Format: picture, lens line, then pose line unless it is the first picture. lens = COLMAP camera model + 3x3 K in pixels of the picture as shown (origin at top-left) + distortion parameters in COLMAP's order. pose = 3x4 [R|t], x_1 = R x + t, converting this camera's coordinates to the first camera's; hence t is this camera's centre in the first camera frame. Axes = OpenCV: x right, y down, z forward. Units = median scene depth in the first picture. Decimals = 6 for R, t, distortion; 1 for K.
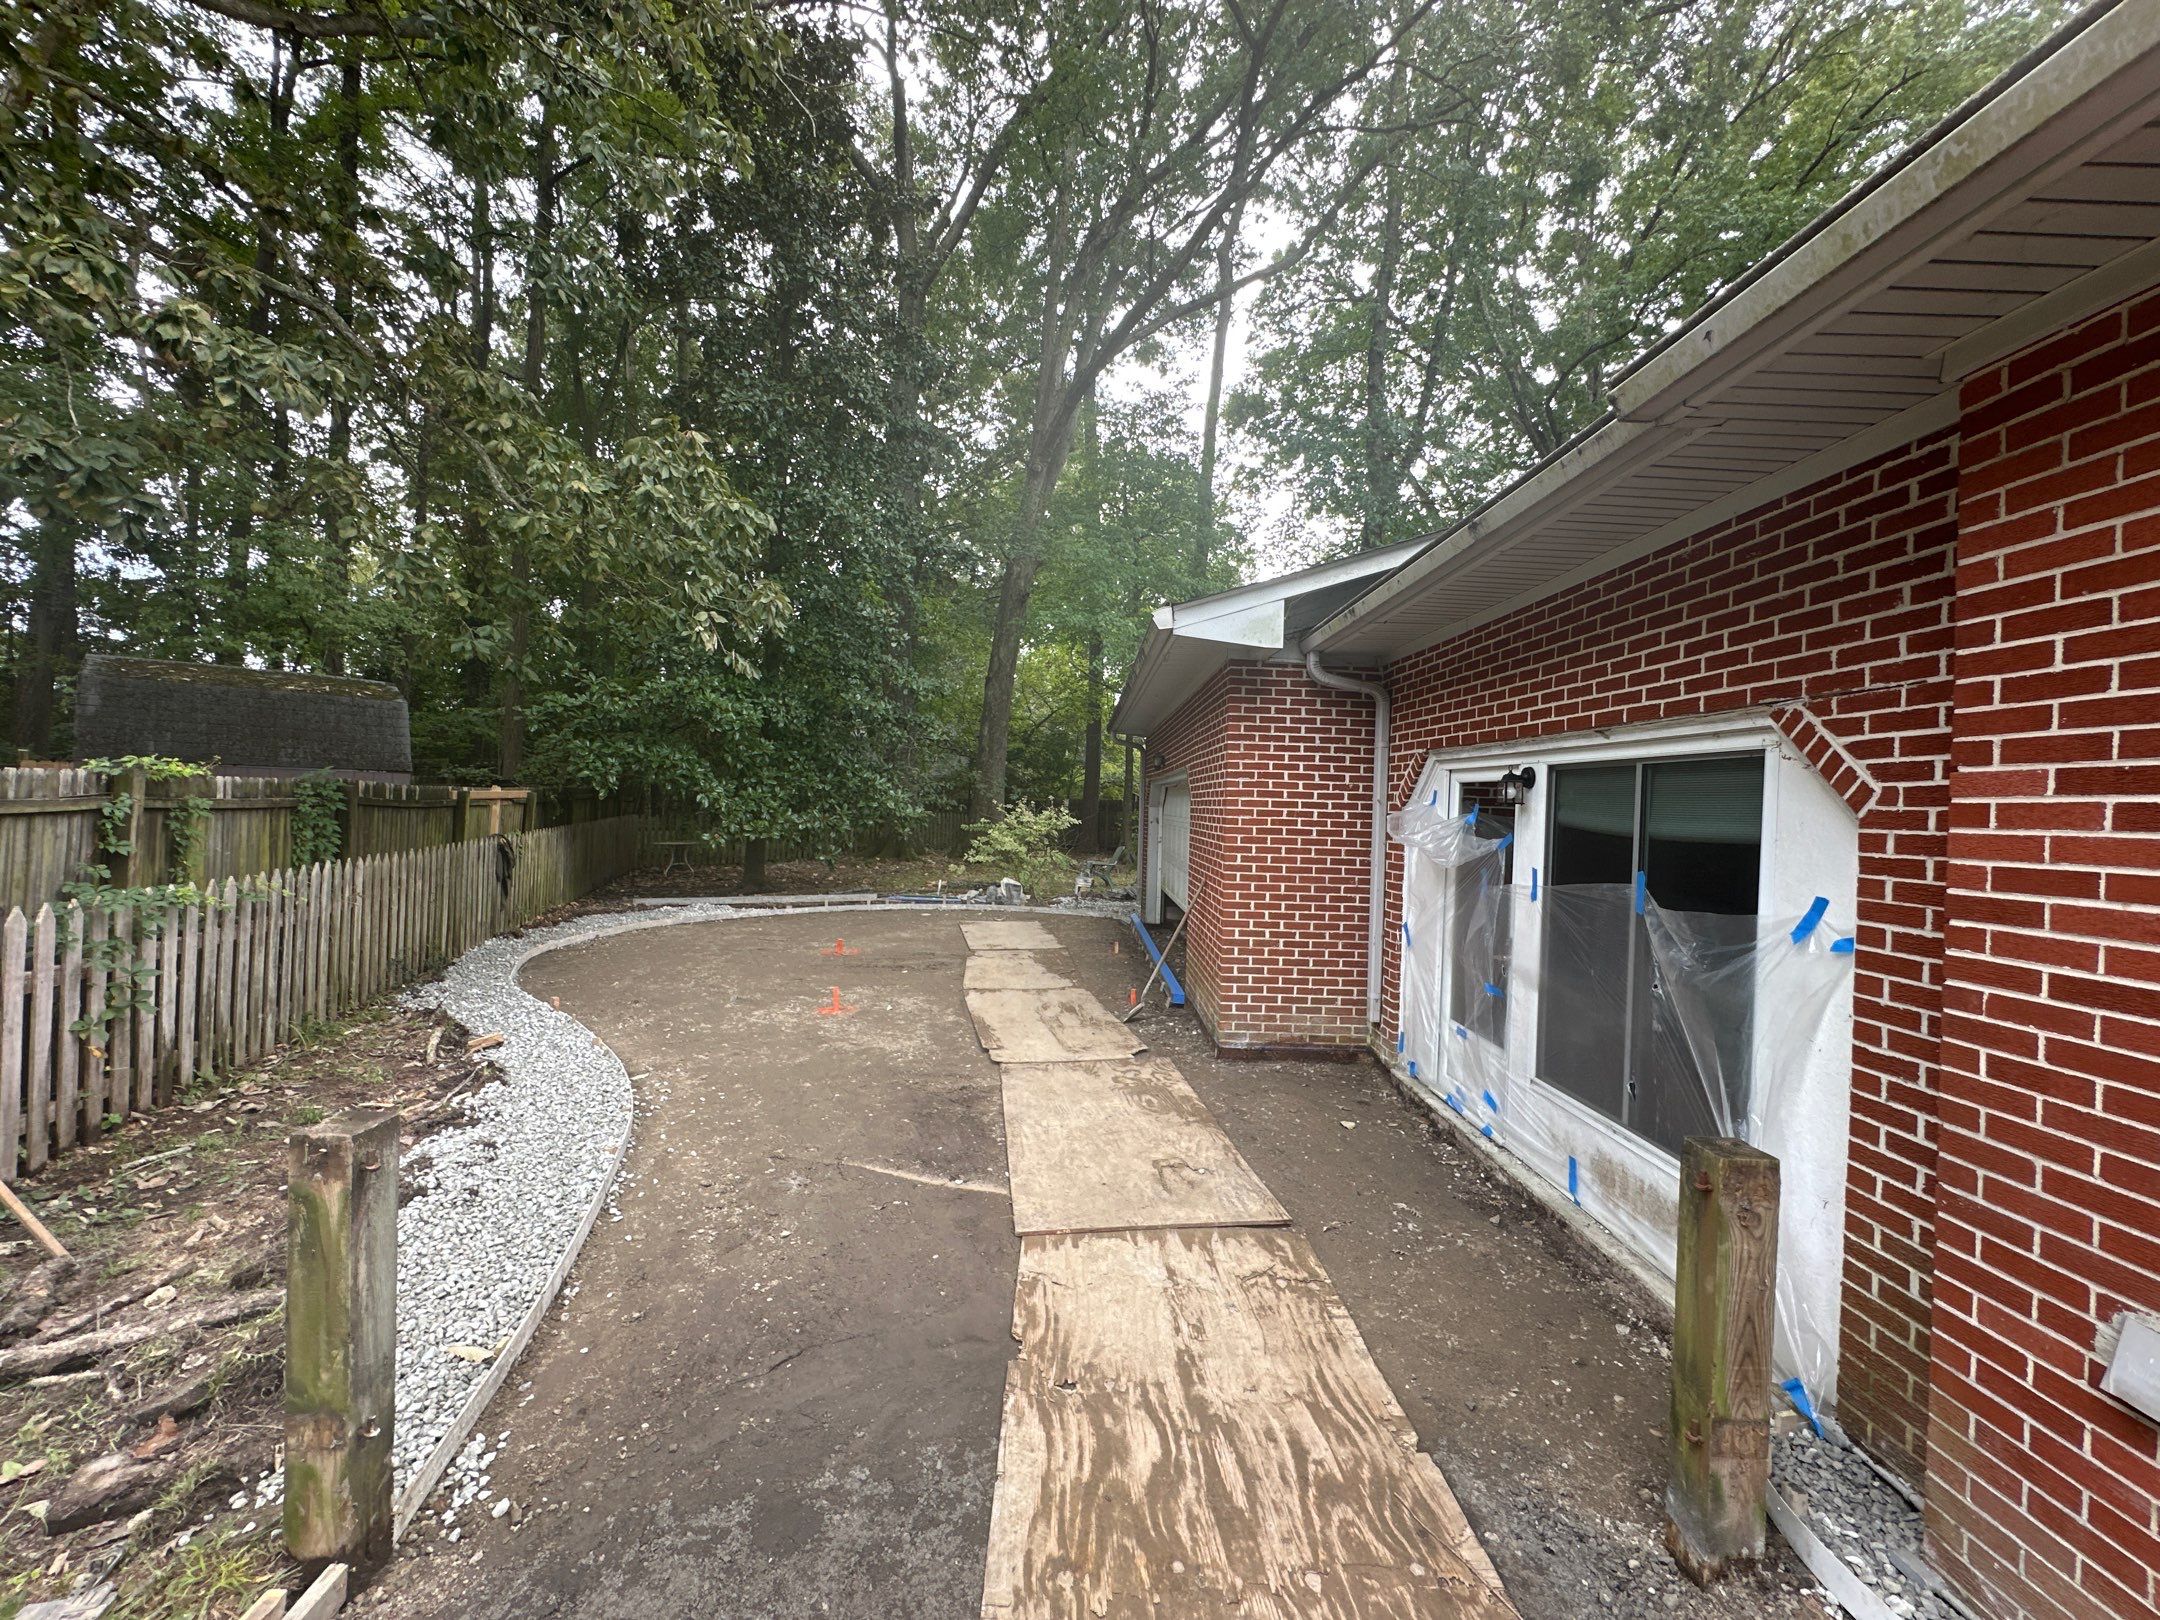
lens RADIAL K [[857.9, 0, 1078.6], [0, 857.9, 807.5], [0, 0, 1]] dist [-0.003829, 0.000707]
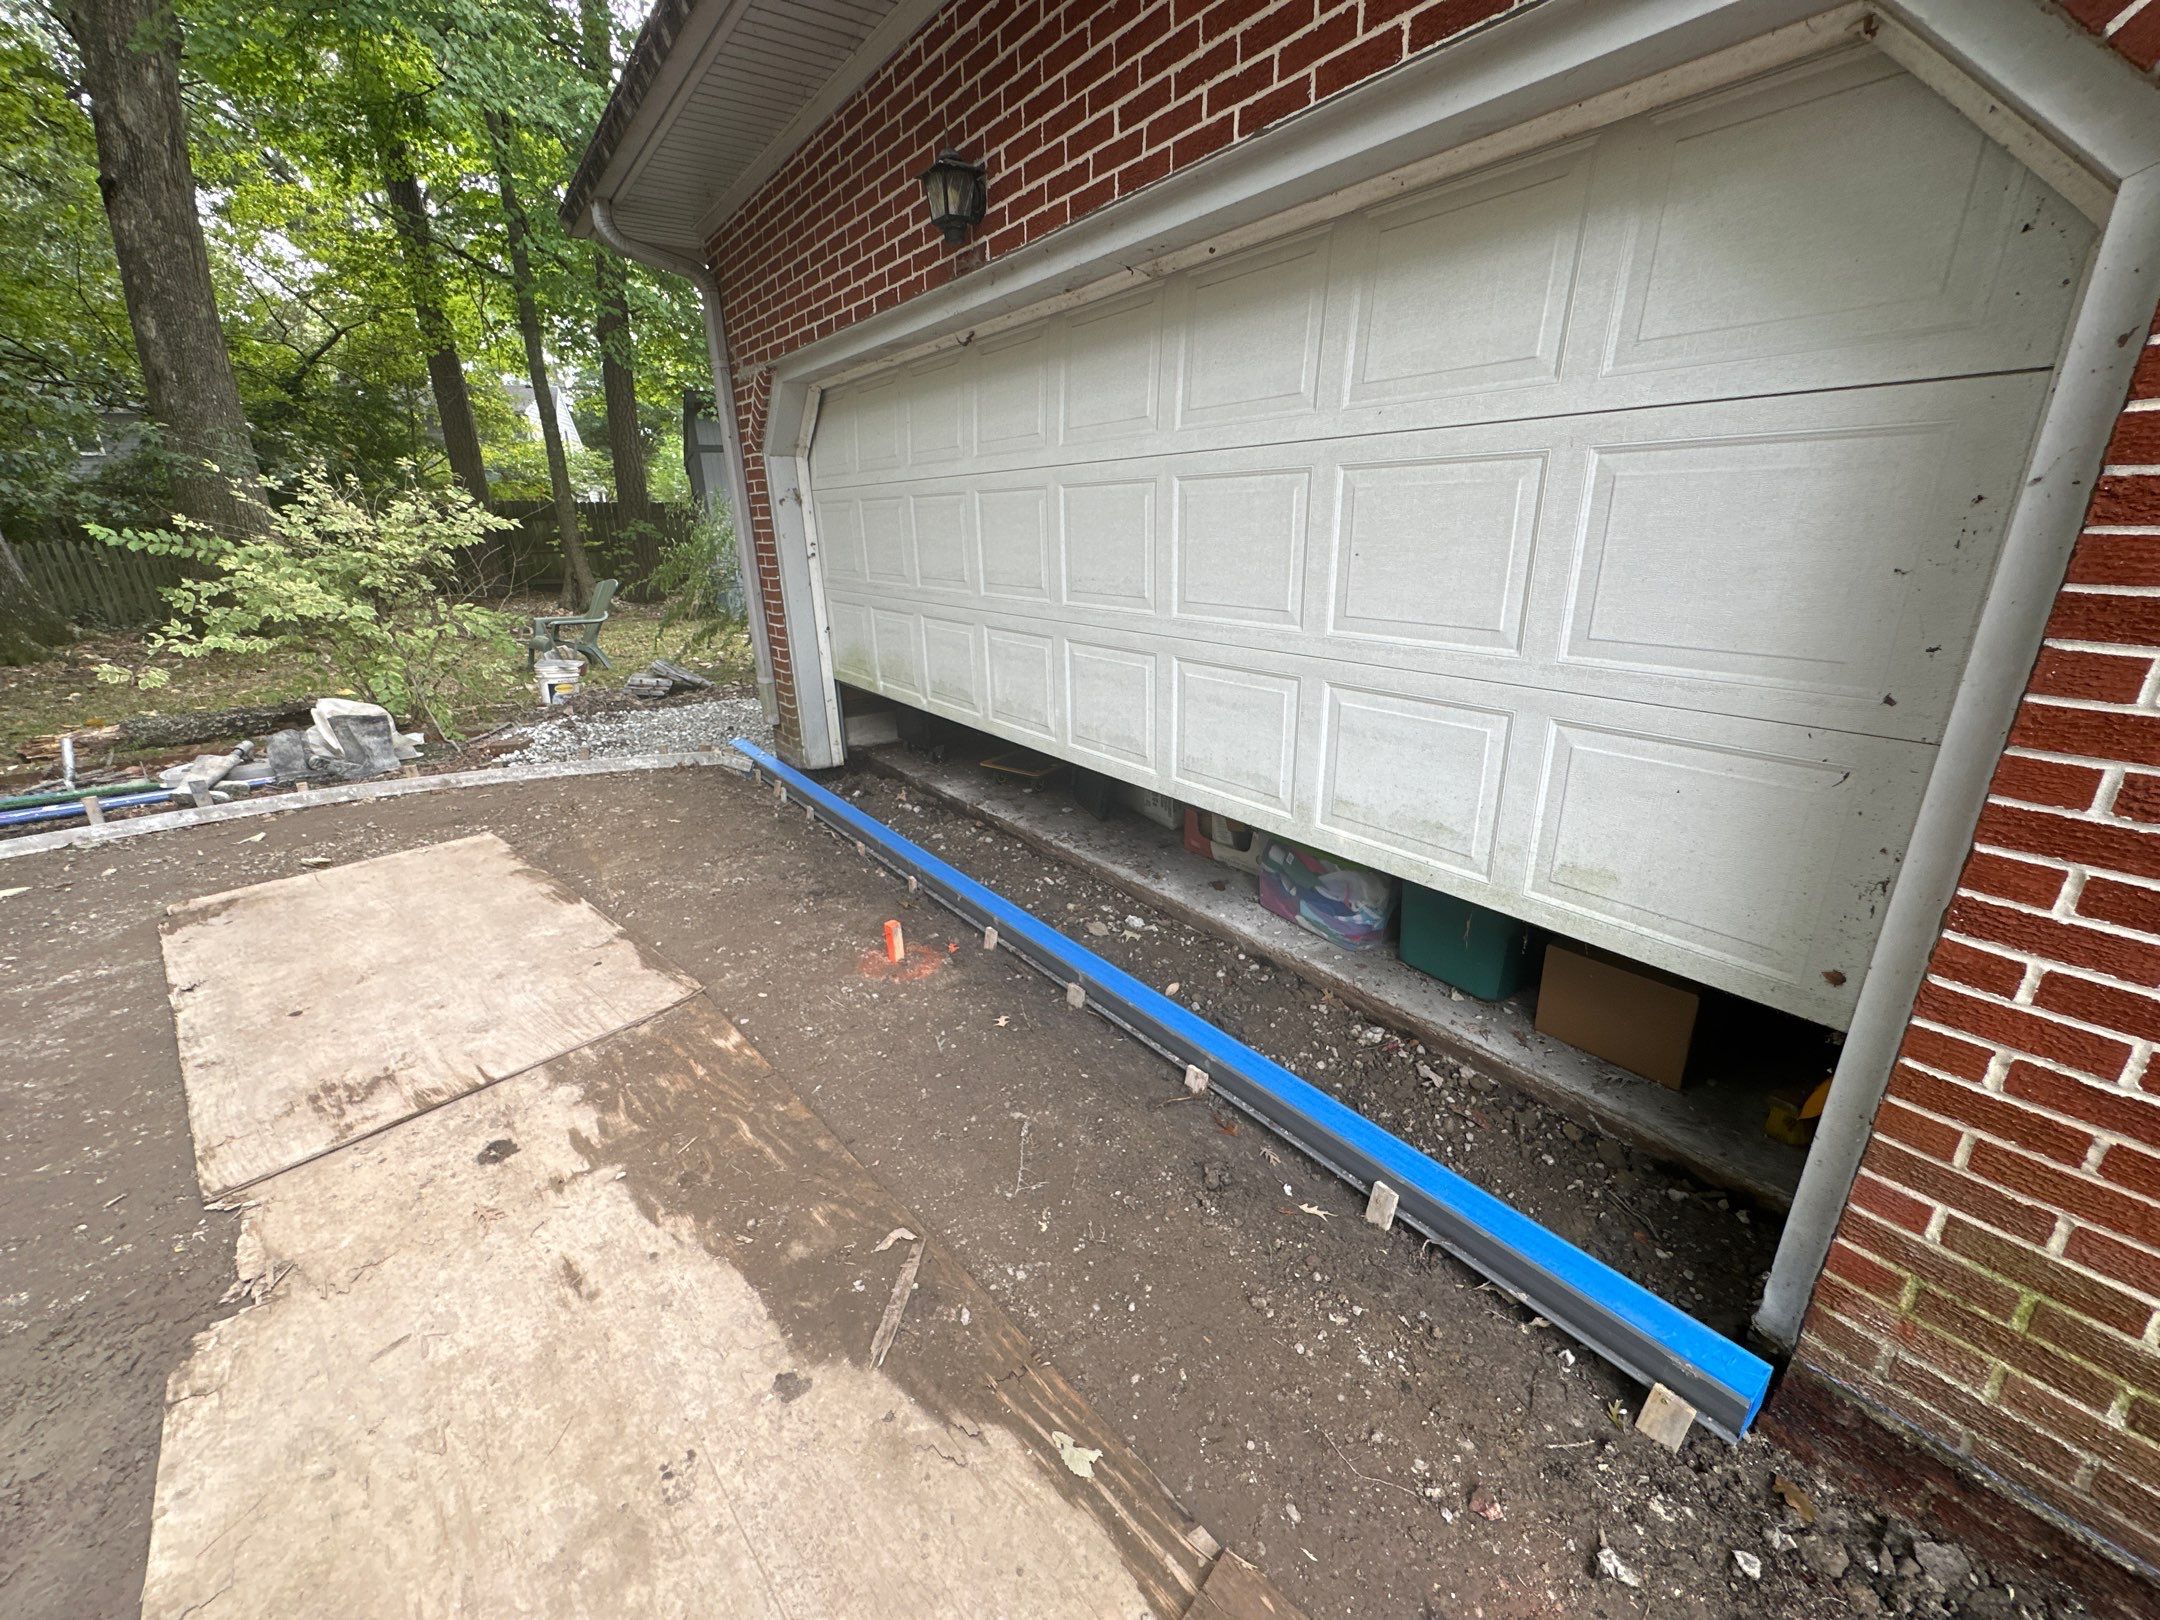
lens RADIAL K [[857.9, 0, 1078.6], [0, 857.9, 807.5], [0, 0, 1]] dist [-0.003829, 0.000707]
pose [[0.808490, -0.223744, 0.544319, -0.059941], [0.027796, 0.938395, 0.344444, 0.018354], [-0.587854, -0.263349, 0.764902, 0.895324]]
